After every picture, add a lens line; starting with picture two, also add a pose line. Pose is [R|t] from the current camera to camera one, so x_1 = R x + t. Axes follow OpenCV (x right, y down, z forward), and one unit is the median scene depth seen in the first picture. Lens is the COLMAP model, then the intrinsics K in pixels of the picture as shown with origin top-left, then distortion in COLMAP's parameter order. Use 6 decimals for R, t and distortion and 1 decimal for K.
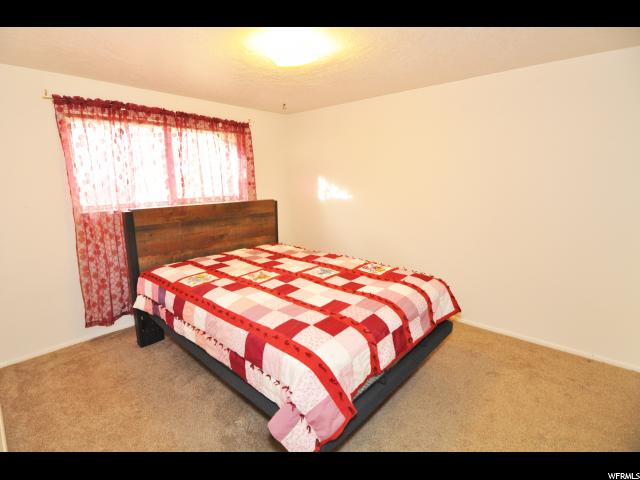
lens RADIAL K [[305.2, 0, 318.3], [0, 305.2, 237.0], [0, 0, 1]] dist [-0.018942, -0.003046]
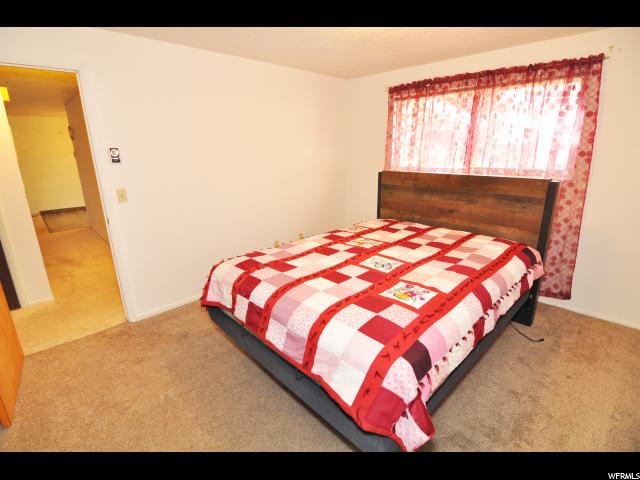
lens RADIAL K [[305.2, 0, 317.0], [0, 305.2, 243.1], [0, 0, 1]] dist [-0.018942, -0.003046]
pose [[-0.059908, 0.302607, -0.951231, 0.609783], [-0.172990, 0.935376, 0.308458, -0.124491], [0.983100, 0.183032, -0.003689, 0.620610]]
